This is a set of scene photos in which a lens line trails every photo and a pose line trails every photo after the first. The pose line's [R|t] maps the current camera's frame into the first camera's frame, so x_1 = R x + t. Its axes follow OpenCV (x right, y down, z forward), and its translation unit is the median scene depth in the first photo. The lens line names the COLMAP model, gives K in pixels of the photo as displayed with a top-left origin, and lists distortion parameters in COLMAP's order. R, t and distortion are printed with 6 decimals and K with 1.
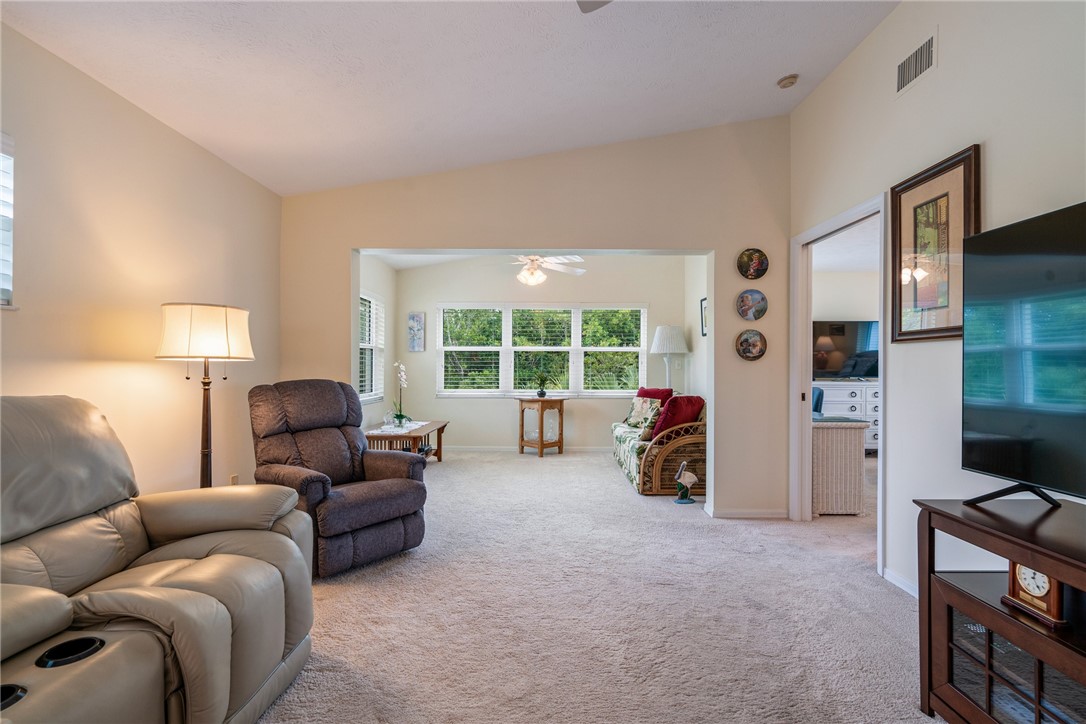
lens RADIAL K [[502.2, 0, 541.7], [0, 502.2, 365.8], [0, 0, 1]] dist [0.000967, 0.000457]
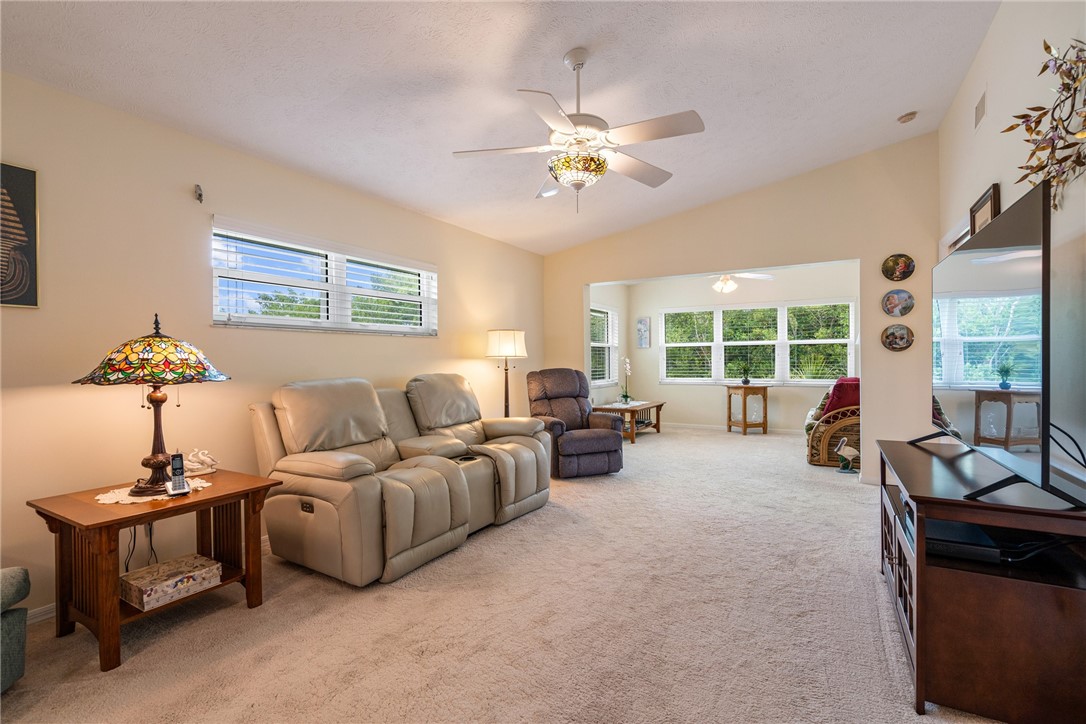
lens RADIAL K [[502.2, 0, 541.7], [0, 502.2, 365.8], [0, 0, 1]] dist [0.000967, 0.000457]
pose [[0.866123, -0.005834, -0.499797, 0.276571], [0.012609, 0.999869, 0.010180, 0.001150], [0.499672, -0.015119, 0.866083, -0.402490]]
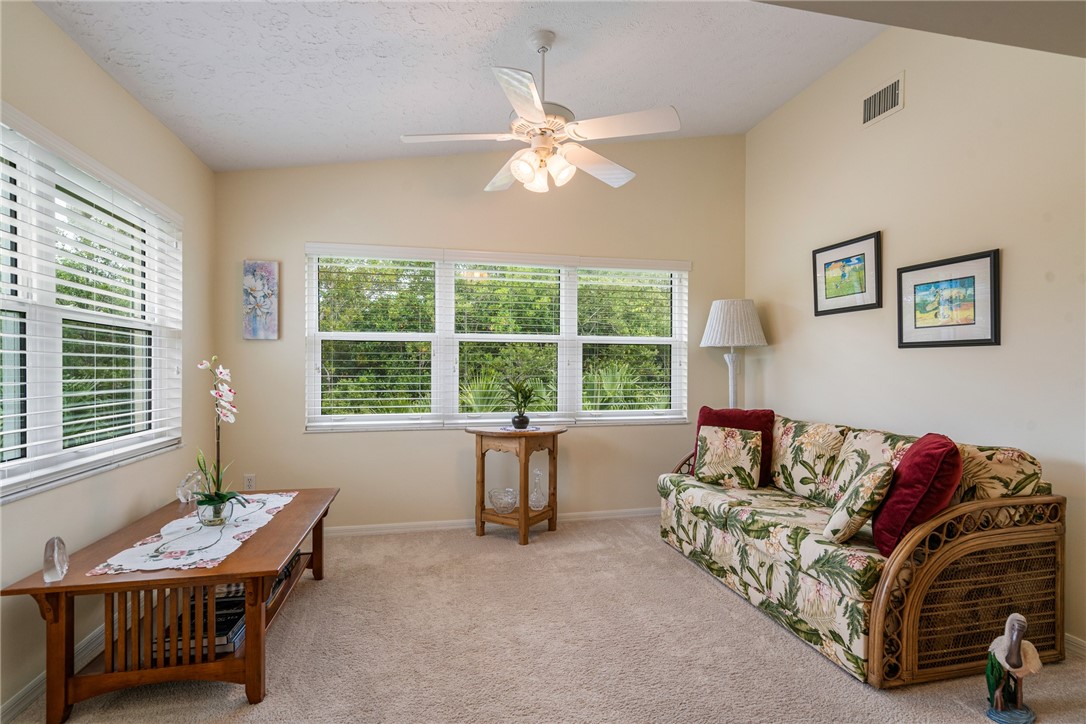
lens RADIAL K [[525.0, 0, 529.8], [0, 525.0, 370.4], [0, 0, 1]] dist [0.010366, 0.000077]
pose [[0.974065, -0.003109, 0.226249, -0.184737], [0.002930, 0.999995, 0.001130, 0.002000], [-0.226252, -0.000438, 0.974069, 0.735911]]
